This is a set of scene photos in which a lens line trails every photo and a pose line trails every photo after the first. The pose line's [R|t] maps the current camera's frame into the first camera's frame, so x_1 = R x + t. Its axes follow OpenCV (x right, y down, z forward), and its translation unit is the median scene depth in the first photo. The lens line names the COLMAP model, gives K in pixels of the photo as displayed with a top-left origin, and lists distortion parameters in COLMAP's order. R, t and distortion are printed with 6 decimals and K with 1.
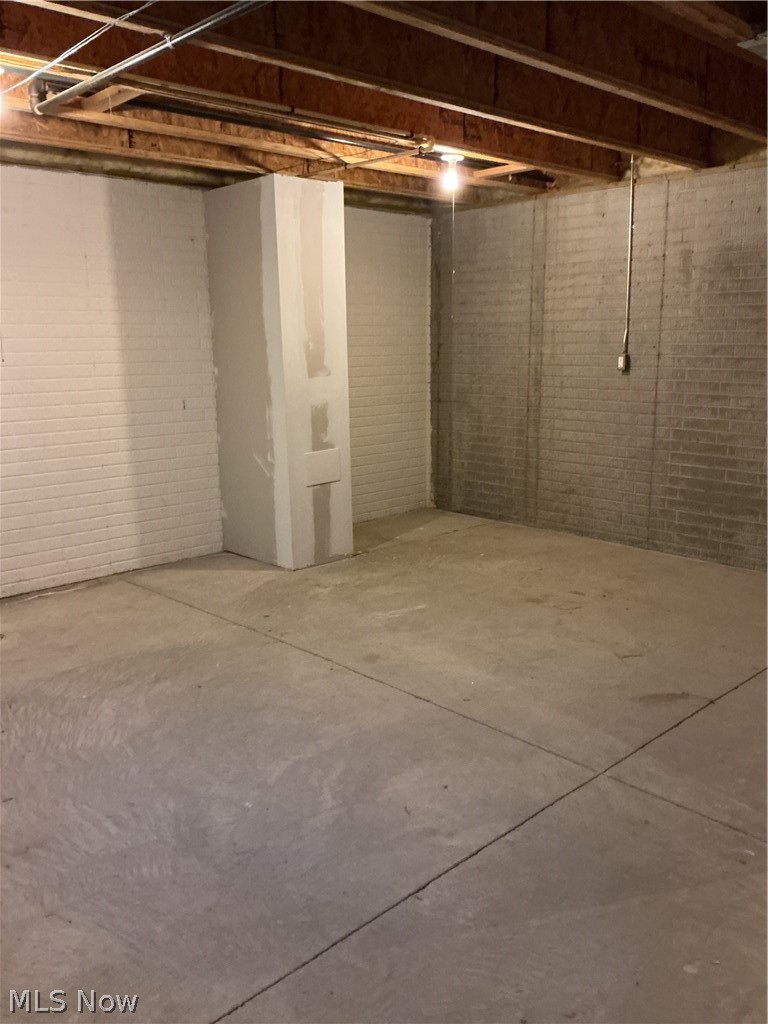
lens RADIAL K [[857.7, 0, 382.6], [0, 857.7, 514.1], [0, 0, 1]] dist [0.050417, -0.081040]
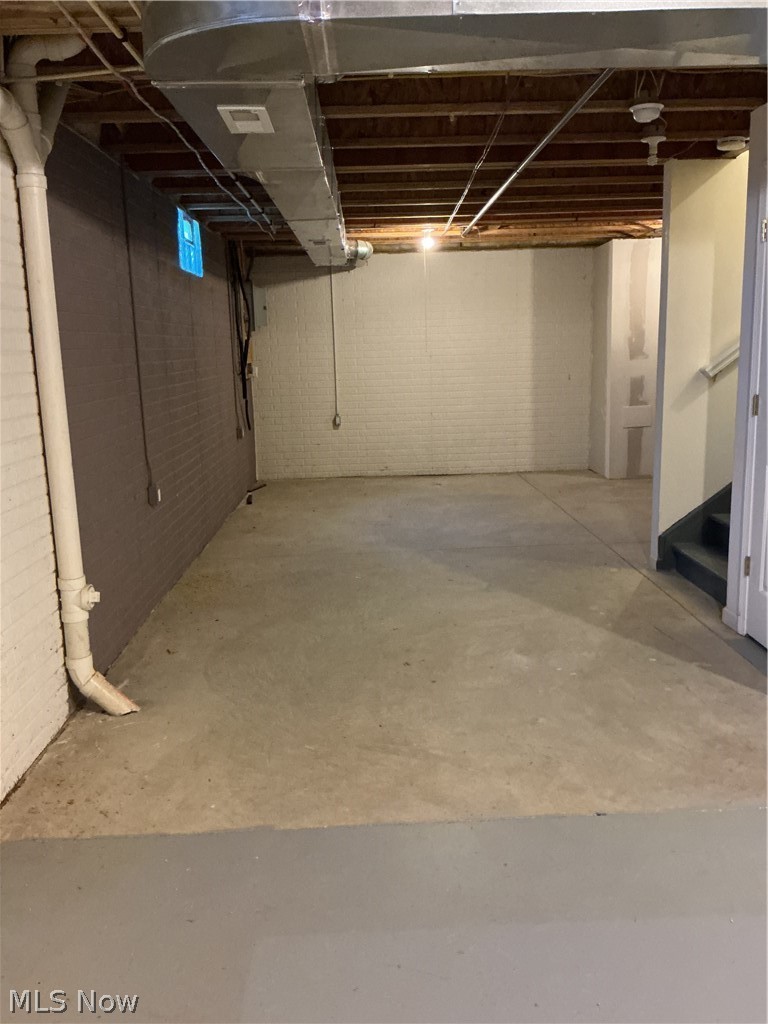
lens RADIAL K [[857.7, 0, 384.4], [0, 857.7, 512.4], [0, 0, 1]] dist [0.050417, -0.081040]
pose [[0.747365, 0.113372, -0.654670, 0.993105], [-0.113123, 0.992660, 0.042763, 0.163406], [0.654713, 0.042098, 0.754704, -0.772938]]
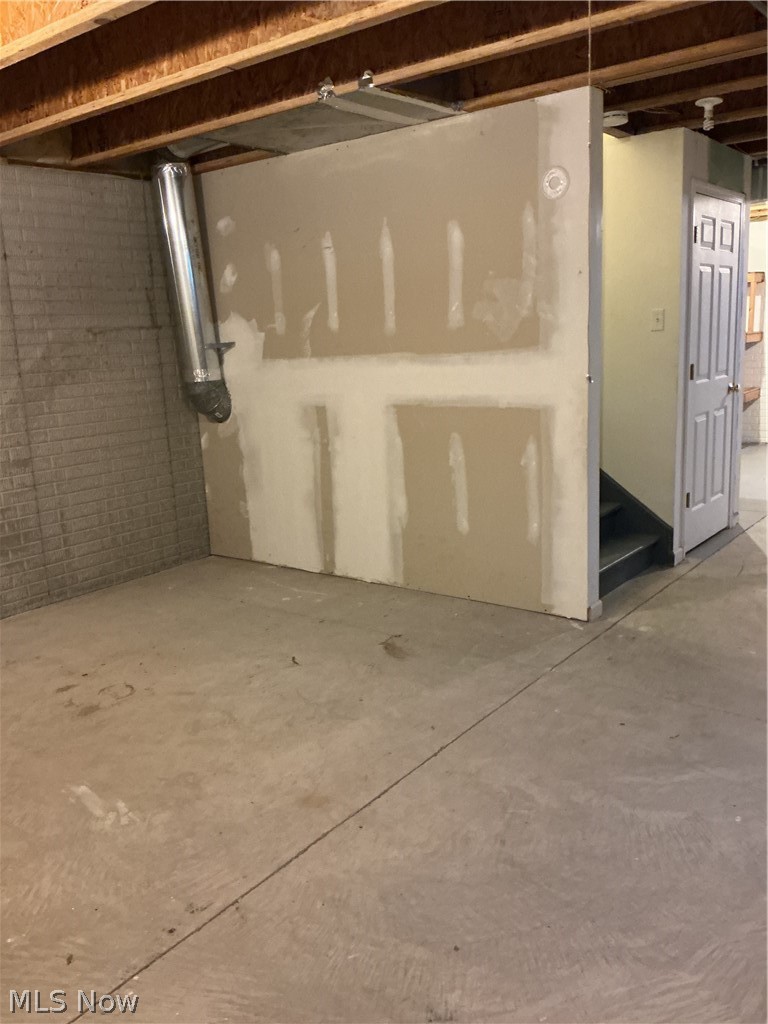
lens RADIAL K [[857.7, 0, 382.0], [0, 857.7, 508.3], [0, 0, 1]] dist [0.050417, -0.081040]
pose [[-0.145501, -0.195511, 0.969848, -0.591140], [0.252976, 0.940340, 0.227515, -0.181522], [-0.956469, 0.278452, -0.087361, 0.855000]]
